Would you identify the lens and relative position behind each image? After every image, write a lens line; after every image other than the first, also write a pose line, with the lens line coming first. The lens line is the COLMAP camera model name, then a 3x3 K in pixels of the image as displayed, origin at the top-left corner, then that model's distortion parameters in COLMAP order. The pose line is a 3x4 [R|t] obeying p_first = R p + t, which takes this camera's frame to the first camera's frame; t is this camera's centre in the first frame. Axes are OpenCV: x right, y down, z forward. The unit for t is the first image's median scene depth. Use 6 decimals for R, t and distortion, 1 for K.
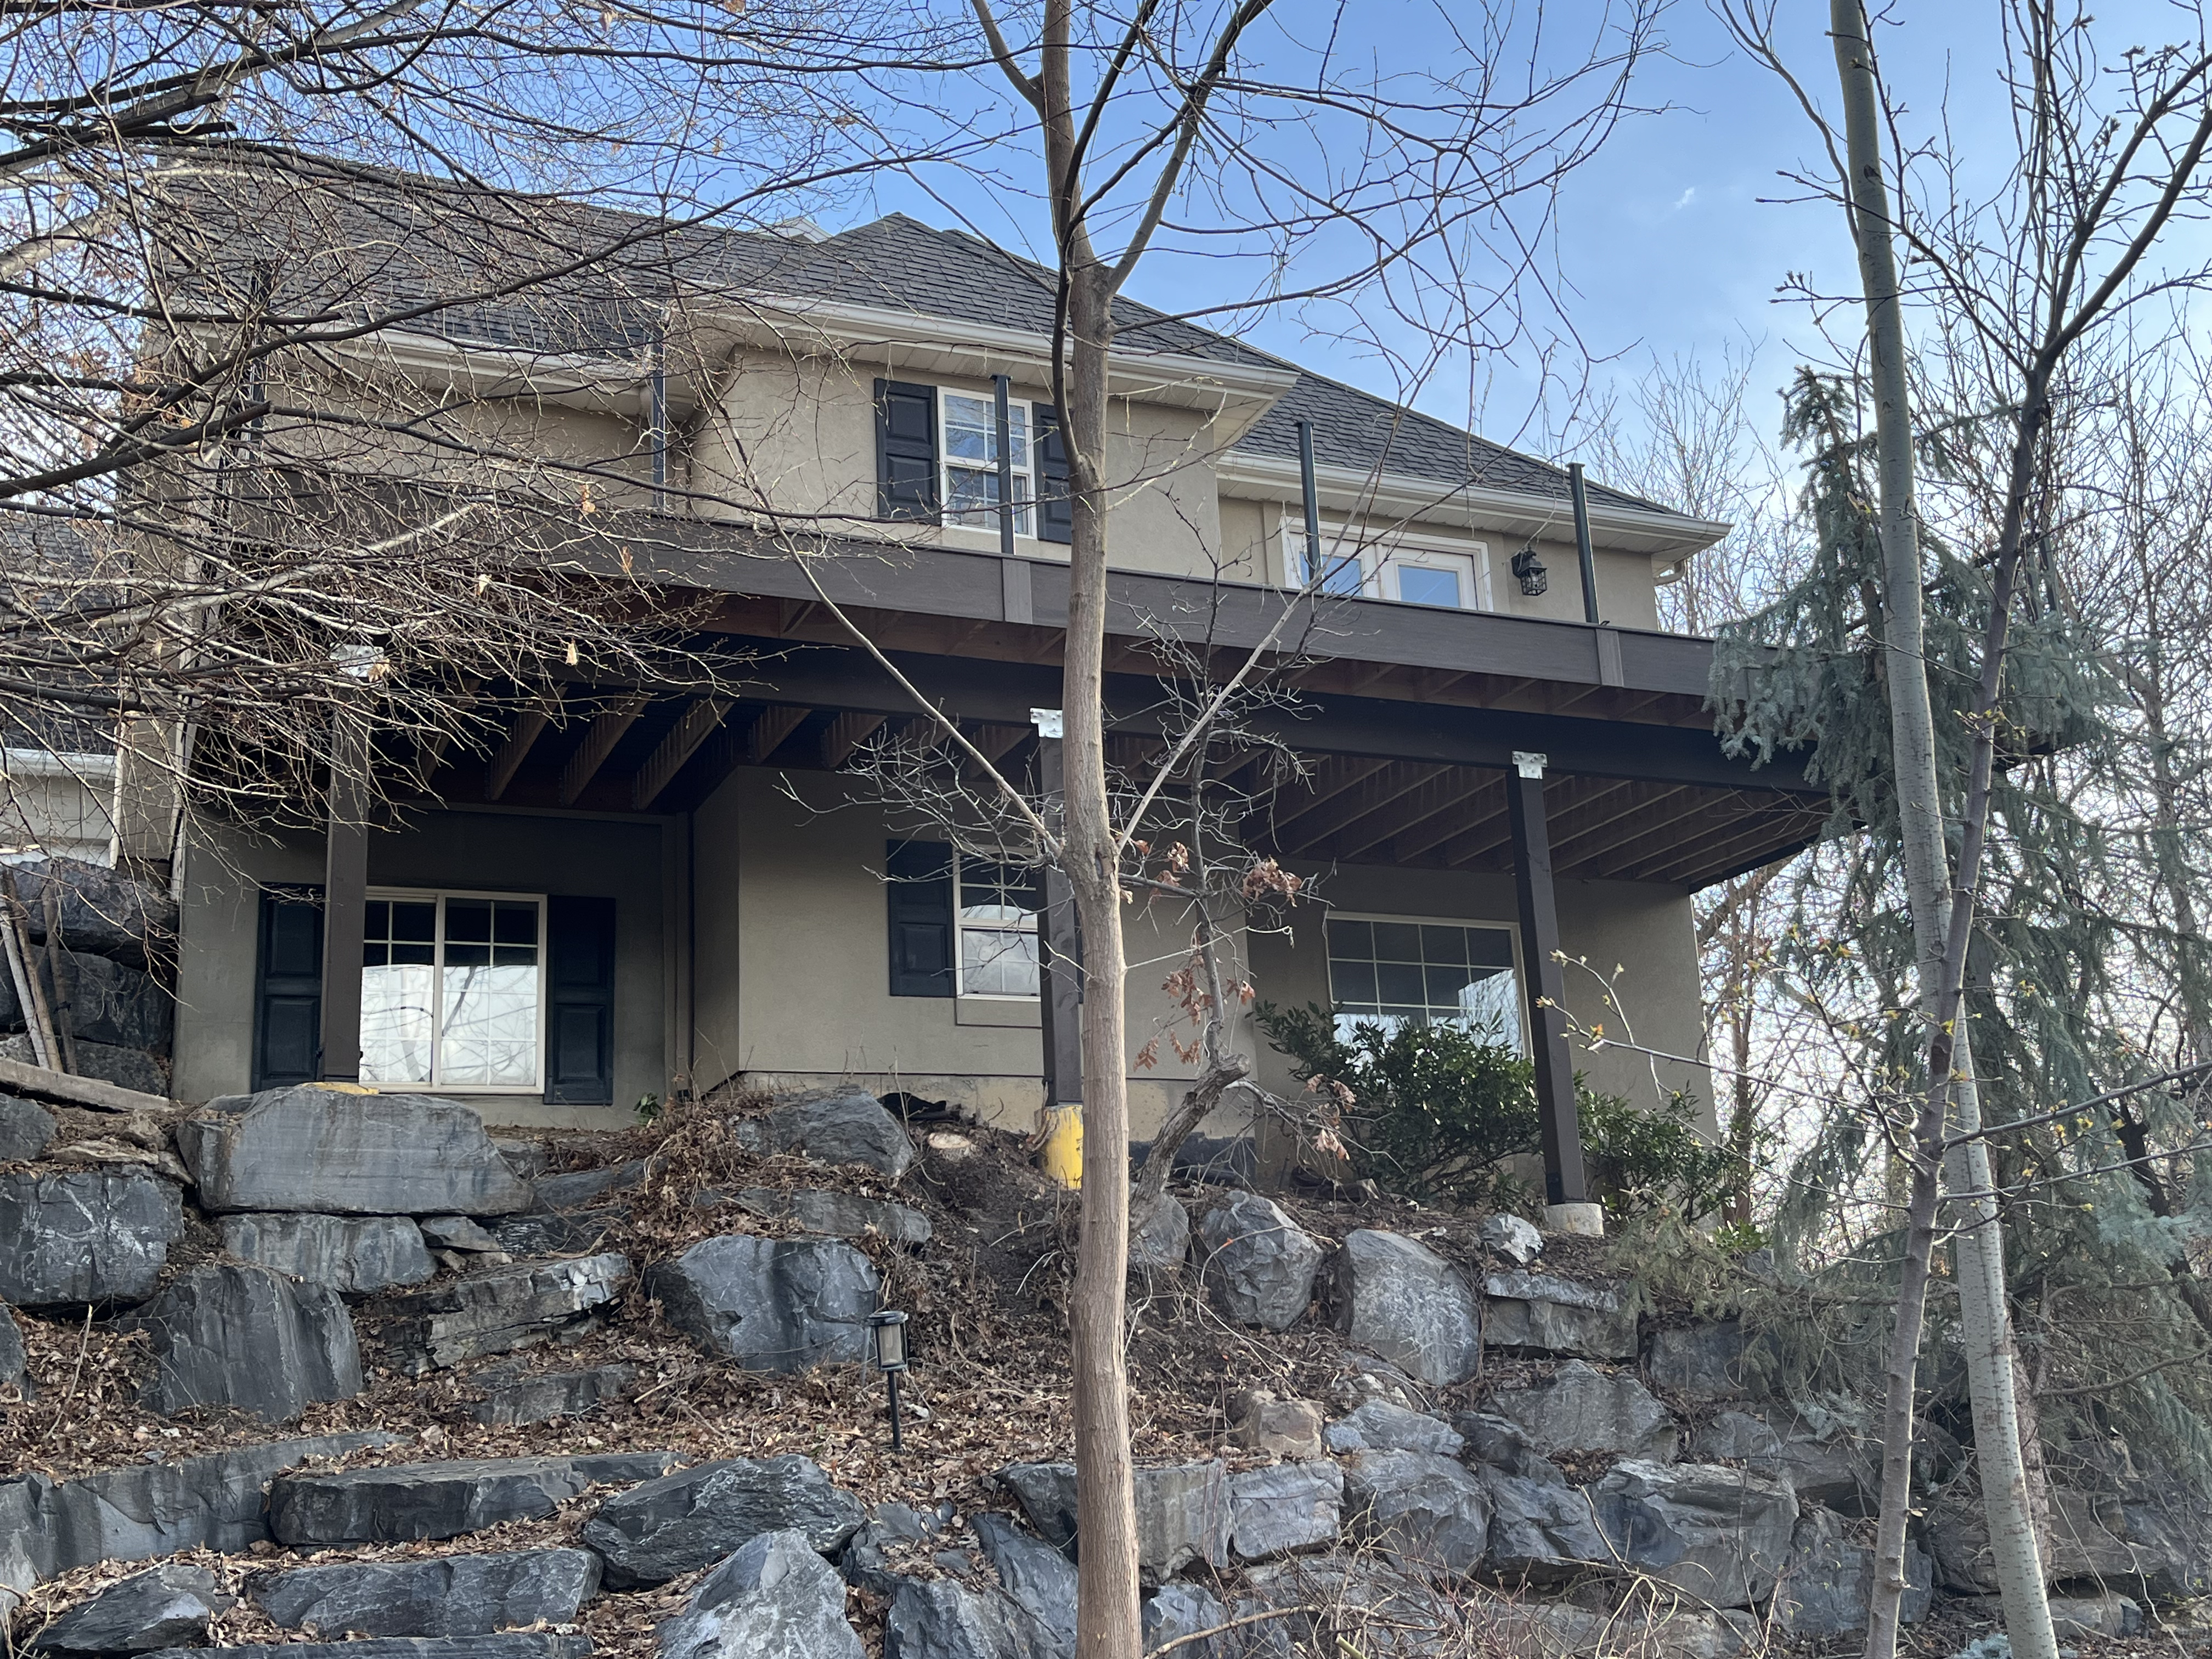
lens RADIAL K [[2342.9, 0, 1106.6], [0, 2342.9, 841.9], [0, 0, 1]] dist [0.031212, 0.000000]
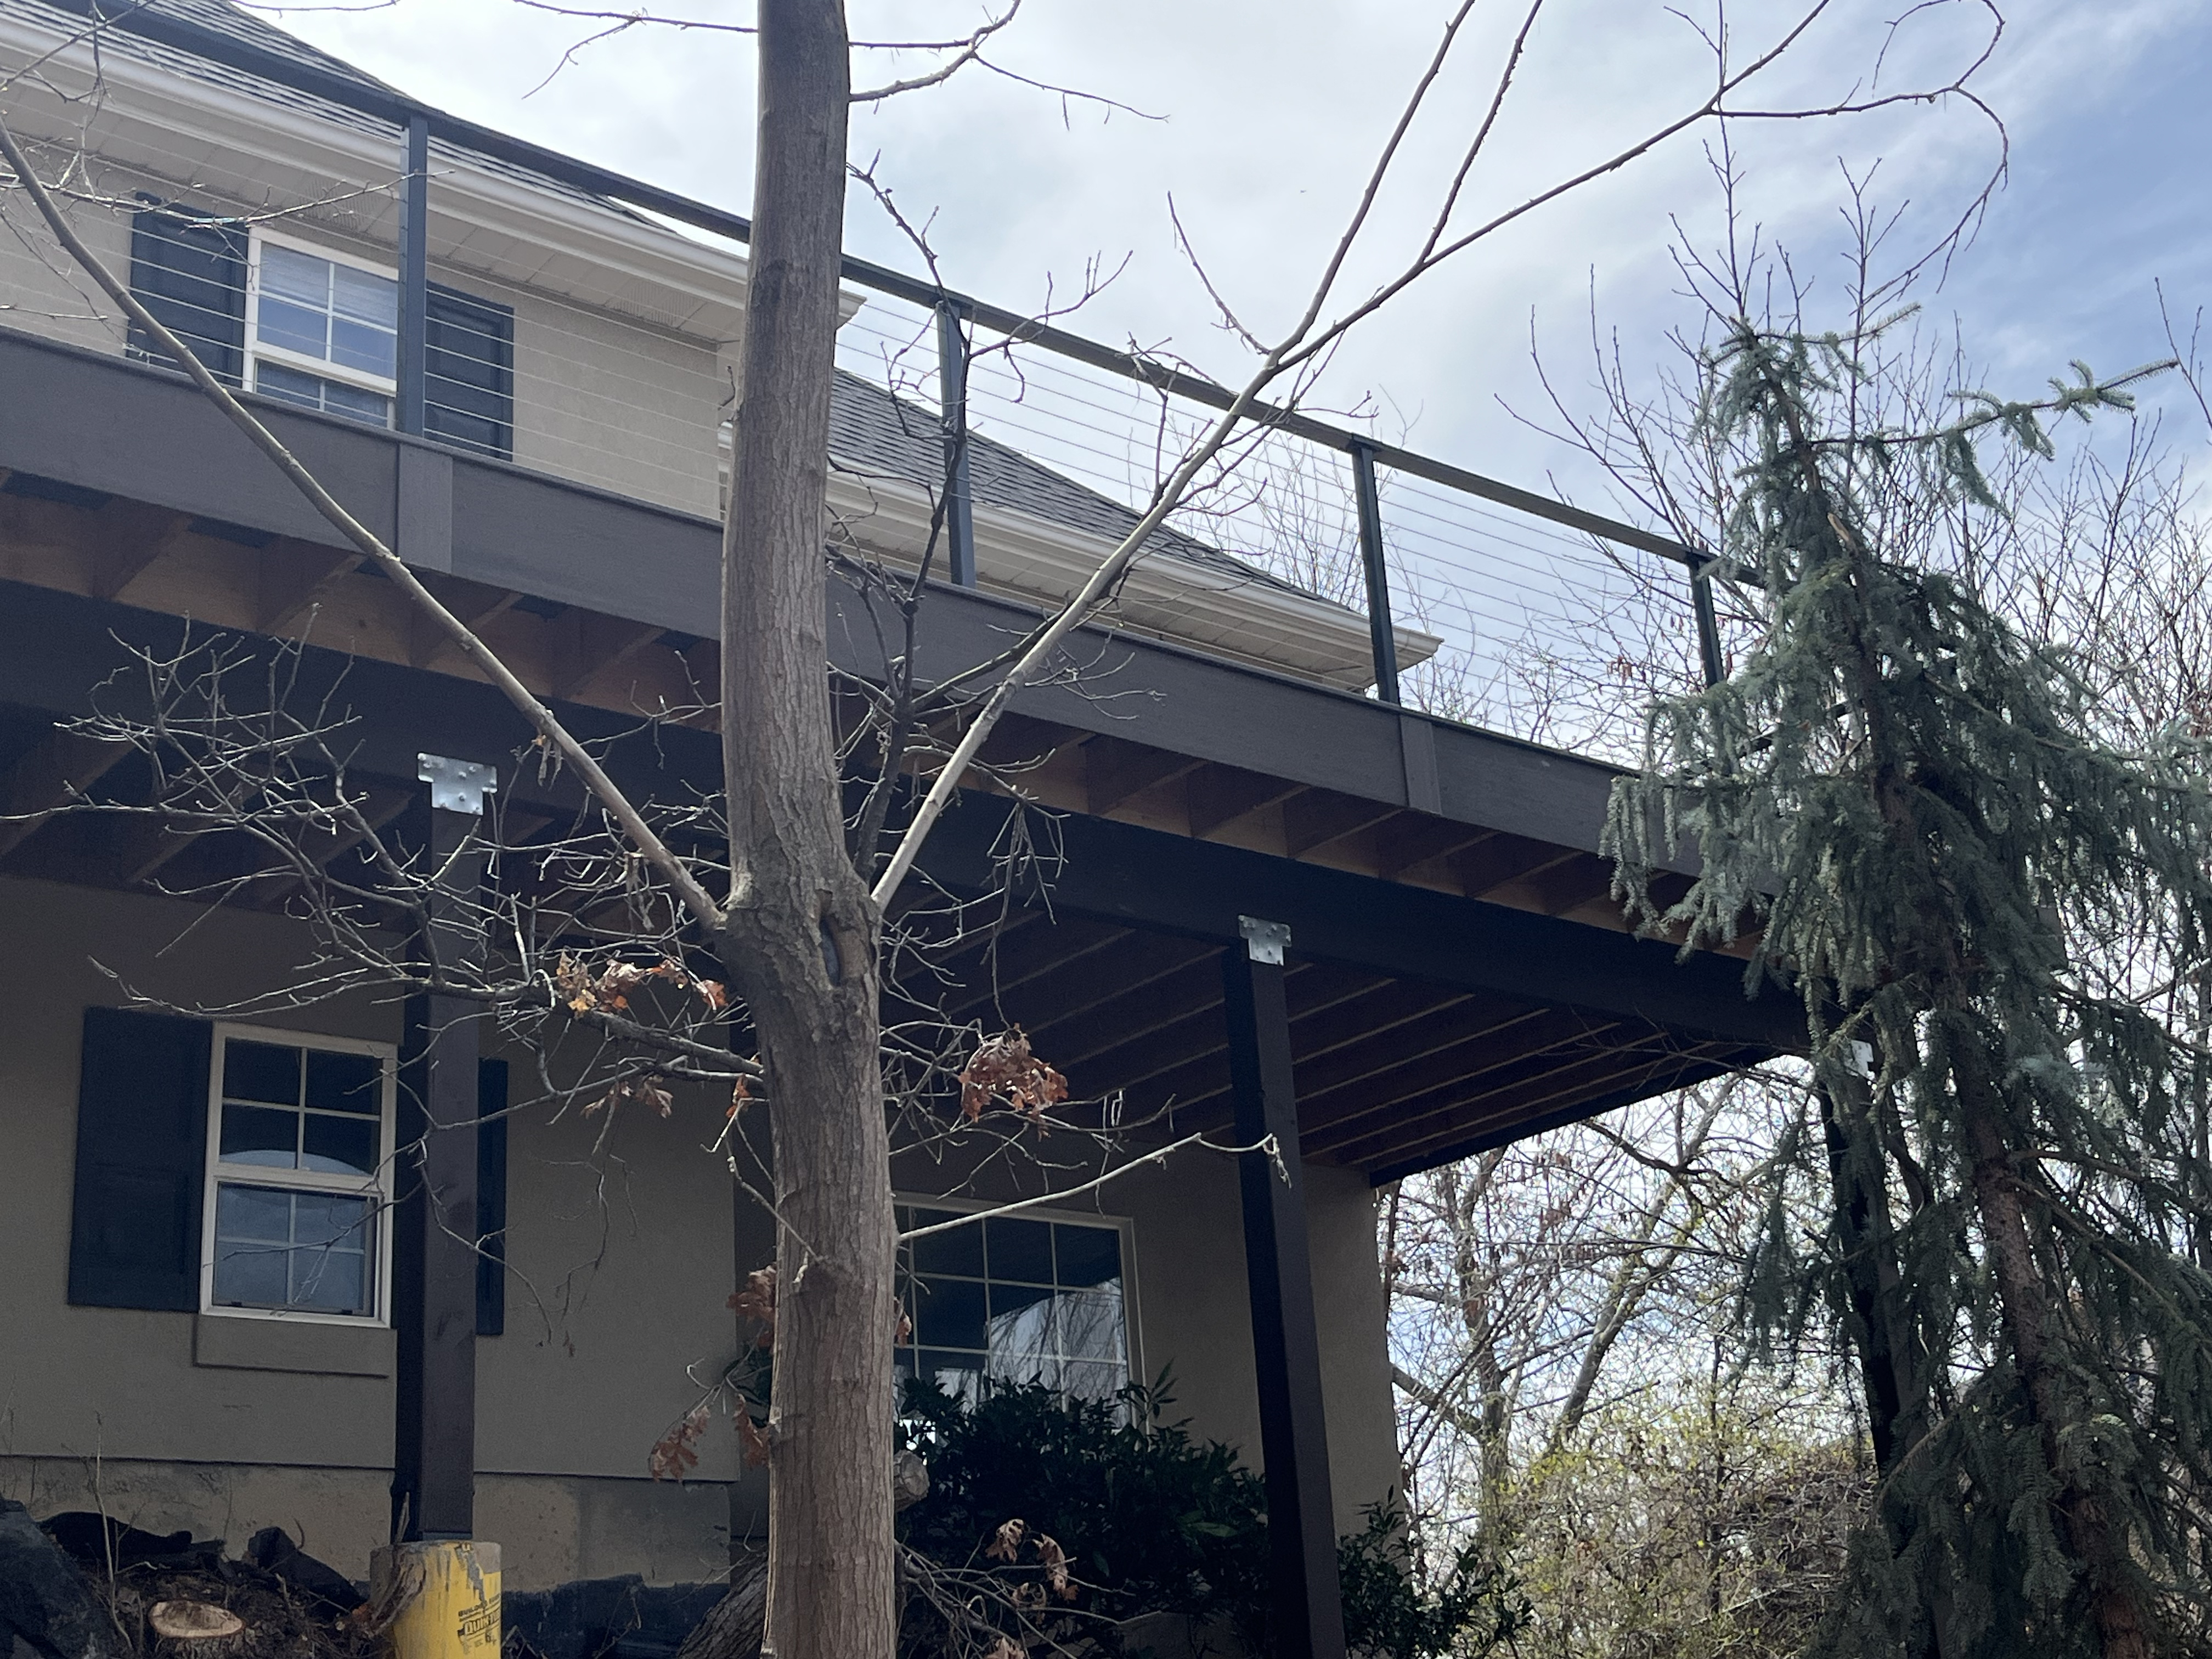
lens RADIAL K [[2939.9, 0, 1121.2], [0, 2939.9, 823.1], [0, 0, 1]] dist [0.040888, 0.000000]
pose [[0.964065, 0.077258, 0.254185, -0.050309], [-0.049993, 0.992446, -0.112037, 0.025775], [-0.260921, 0.095303, 0.960644, 0.356657]]
